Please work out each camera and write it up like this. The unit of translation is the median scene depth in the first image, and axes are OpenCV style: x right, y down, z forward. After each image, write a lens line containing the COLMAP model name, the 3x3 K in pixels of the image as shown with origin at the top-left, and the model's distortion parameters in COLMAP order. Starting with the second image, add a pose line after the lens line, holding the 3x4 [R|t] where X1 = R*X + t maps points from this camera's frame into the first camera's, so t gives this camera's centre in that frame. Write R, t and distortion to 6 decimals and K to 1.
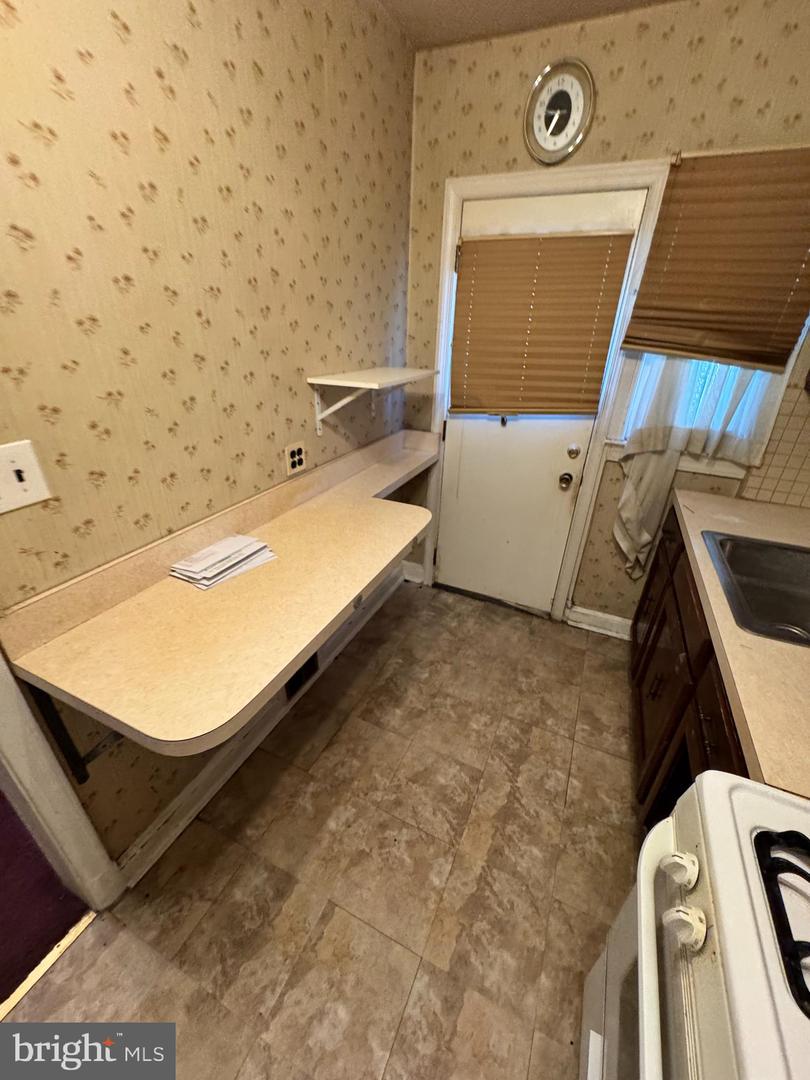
lens RADIAL K [[428.8, 0, 404.2], [0, 428.8, 540.2], [0, 0, 1]] dist [-0.000521, -0.000489]
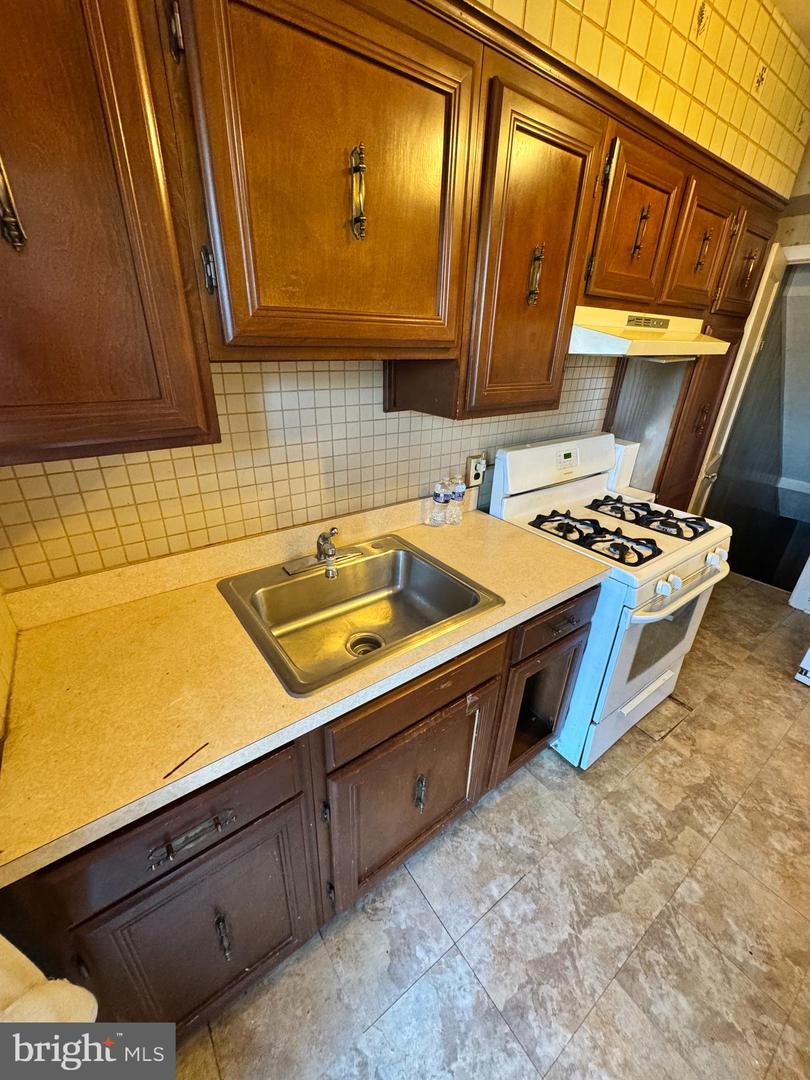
lens RADIAL K [[428.8, 0, 402.5], [0, 428.8, 540.2], [0, 0, 1]] dist [-0.000521, -0.000489]
pose [[-0.872211, -0.251238, 0.419675, 0.393045], [0.179416, 0.633867, 0.752344, -0.528006], [-0.455036, 0.731500, -0.507790, 1.046201]]
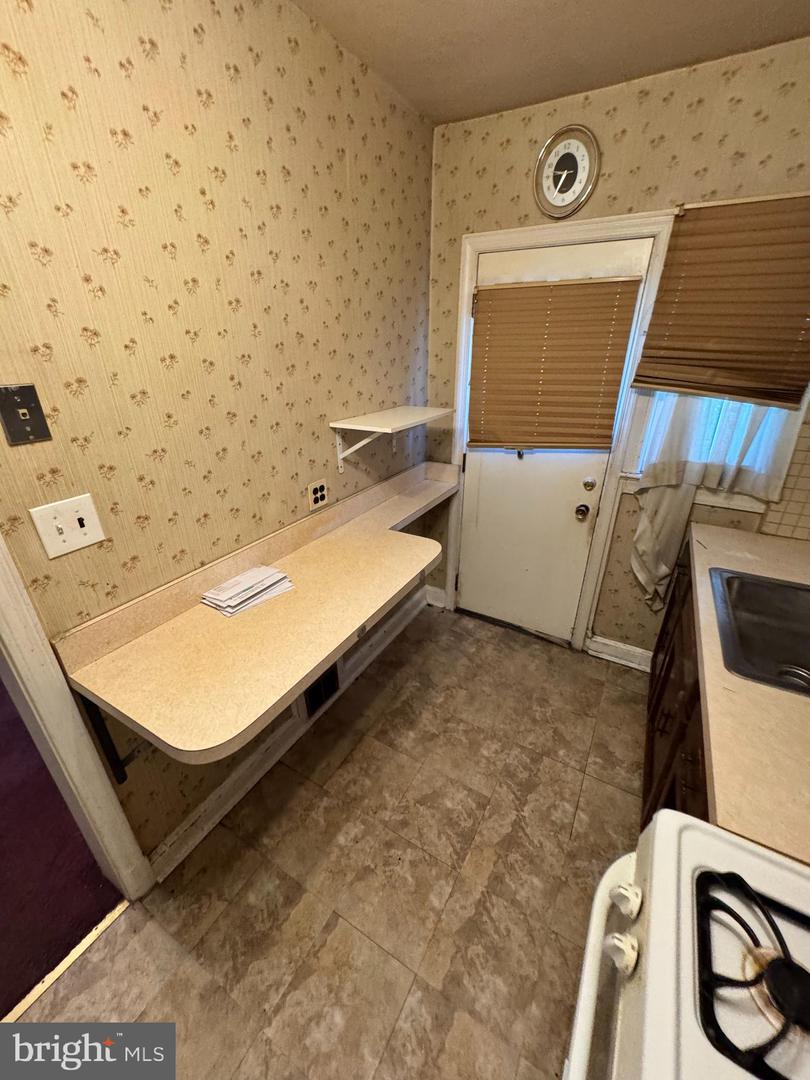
lens RADIAL K [[428.8, 0, 403.0], [0, 428.8, 539.9], [0, 0, 1]] dist [-0.000521, -0.000489]
pose [[0.995299, 0.011598, -0.096152, 0.072136], [-0.015443, 0.999106, -0.039345, -0.036063], [0.095610, 0.040645, 0.994589, -0.068028]]
